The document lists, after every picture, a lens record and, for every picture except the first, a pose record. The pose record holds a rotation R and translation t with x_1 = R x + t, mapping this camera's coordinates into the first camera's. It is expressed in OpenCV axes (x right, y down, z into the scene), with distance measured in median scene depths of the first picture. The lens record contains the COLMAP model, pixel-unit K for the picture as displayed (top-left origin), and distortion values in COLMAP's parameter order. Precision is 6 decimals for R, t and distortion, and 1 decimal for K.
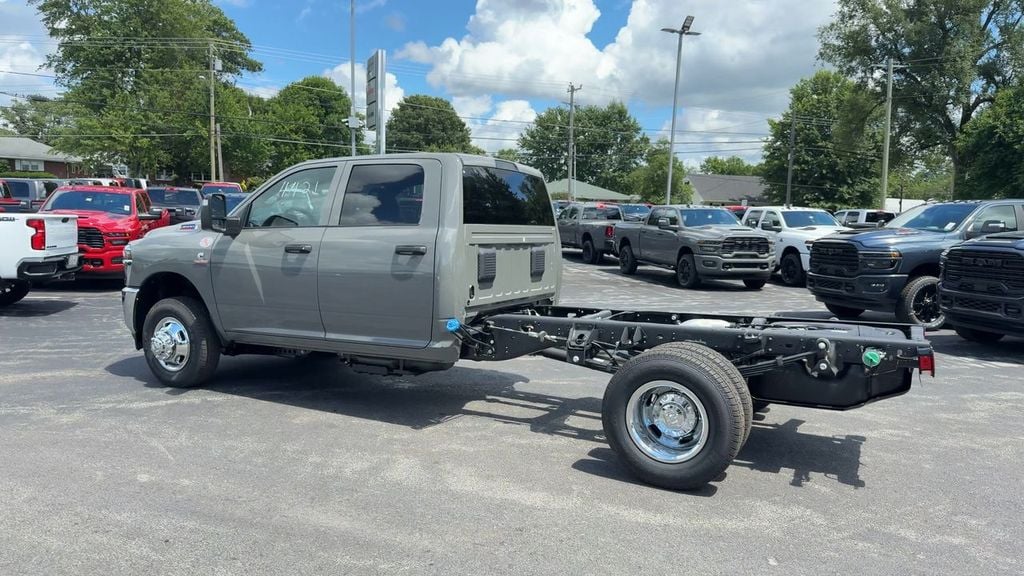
lens RADIAL K [[756.2, 0, 512.7], [0, 756.2, 288.1], [0, 0, 1]] dist [0.016517, -0.033811]
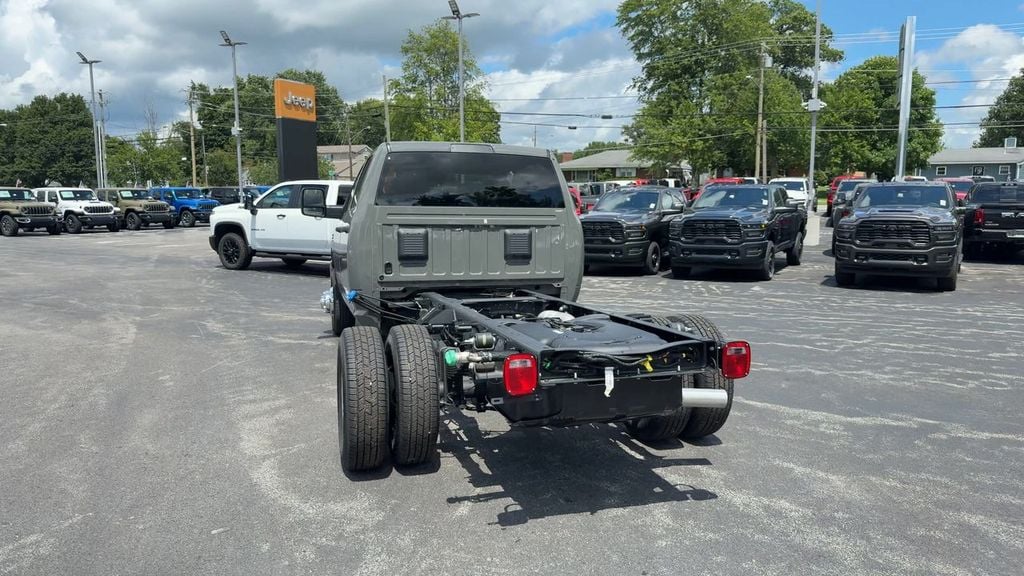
lens RADIAL K [[752.3, 0, 503.4], [0, 752.3, 285.2], [0, 0, 1]] dist [0.013092, -0.029686]
pose [[0.670595, 0.051418, -0.740039, 0.153173], [-0.051047, 0.998429, 0.023115, -0.000705], [0.740065, 0.022276, 0.672166, 0.069992]]
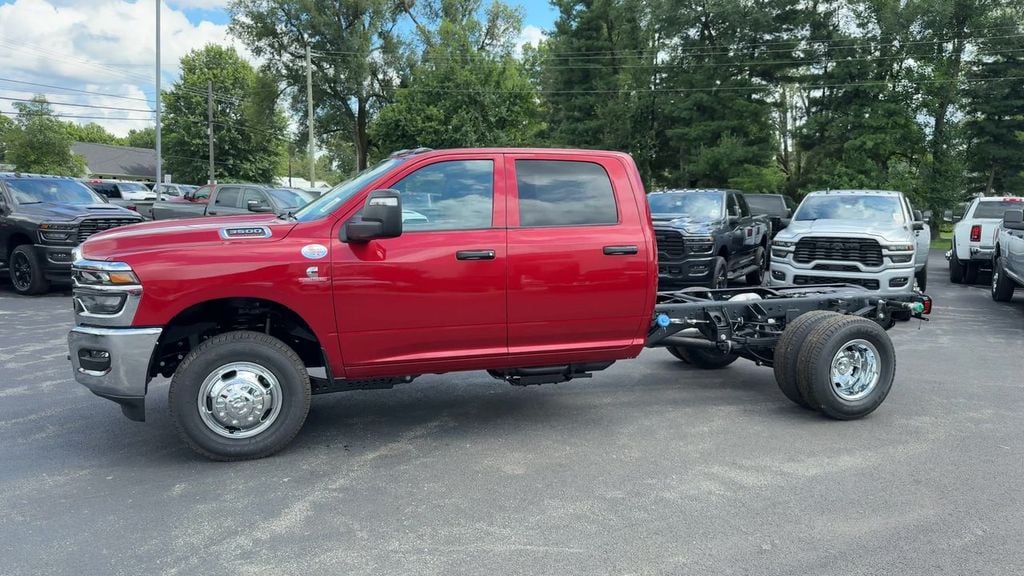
lens RADIAL K [[756.2, 0, 500.9], [0, 756.2, 294.0], [0, 0, 1]] dist [0.016517, -0.033811]
pose [[0.633029, -0.092105, 0.768630, -0.167097], [0.058175, 0.995749, 0.071409, -0.013292], [-0.771939, -0.000489, 0.635696, 0.096605]]
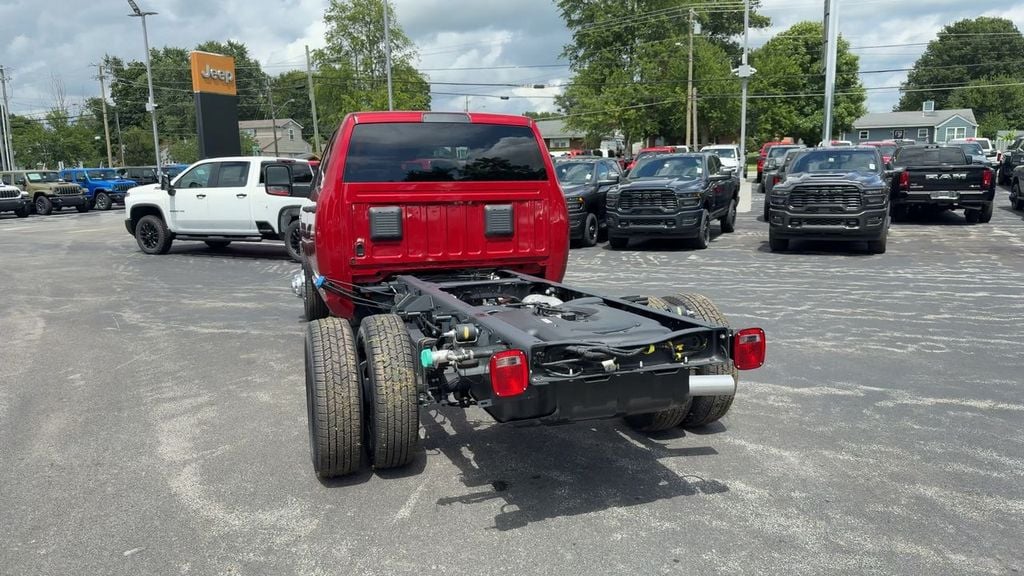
lens RADIAL K [[756.2, 0, 499.7], [0, 756.2, 292.7], [0, 0, 1]] dist [0.016517, -0.033811]
pose [[0.728276, 0.059386, -0.682706, 0.149610], [-0.020880, 0.997698, 0.064512, -0.001245], [0.684966, -0.032728, 0.727840, 0.073257]]
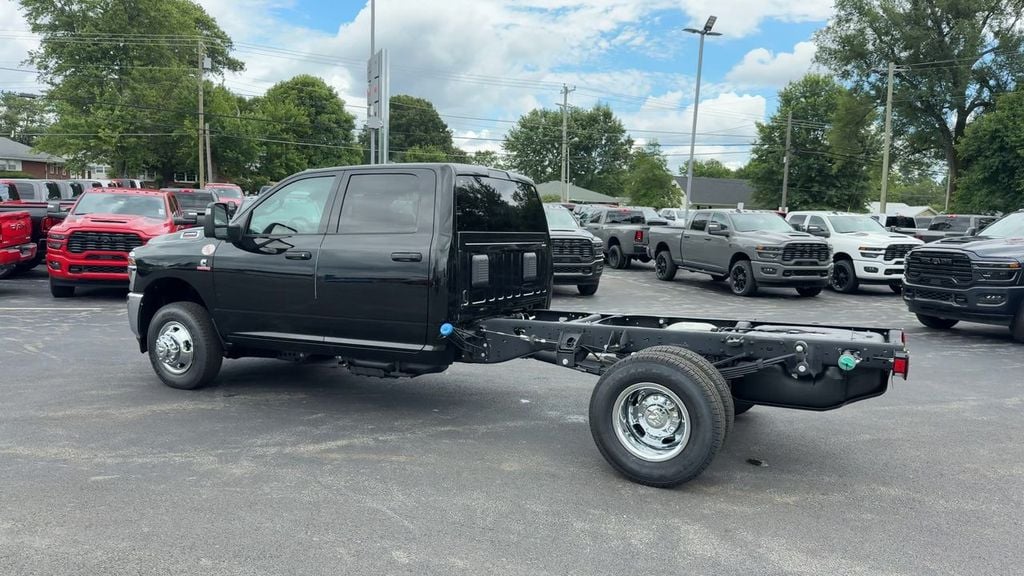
lens RADIAL K [[756.2, 0, 510.2], [0, 756.2, 291.2], [0, 0, 1]] dist [0.016517, -0.033811]
pose [[0.999607, 0.000084, 0.028047, -0.025559], [-0.000129, 0.999999, 0.001624, -0.002093], [-0.028046, -0.001627, 0.999605, 0.012657]]
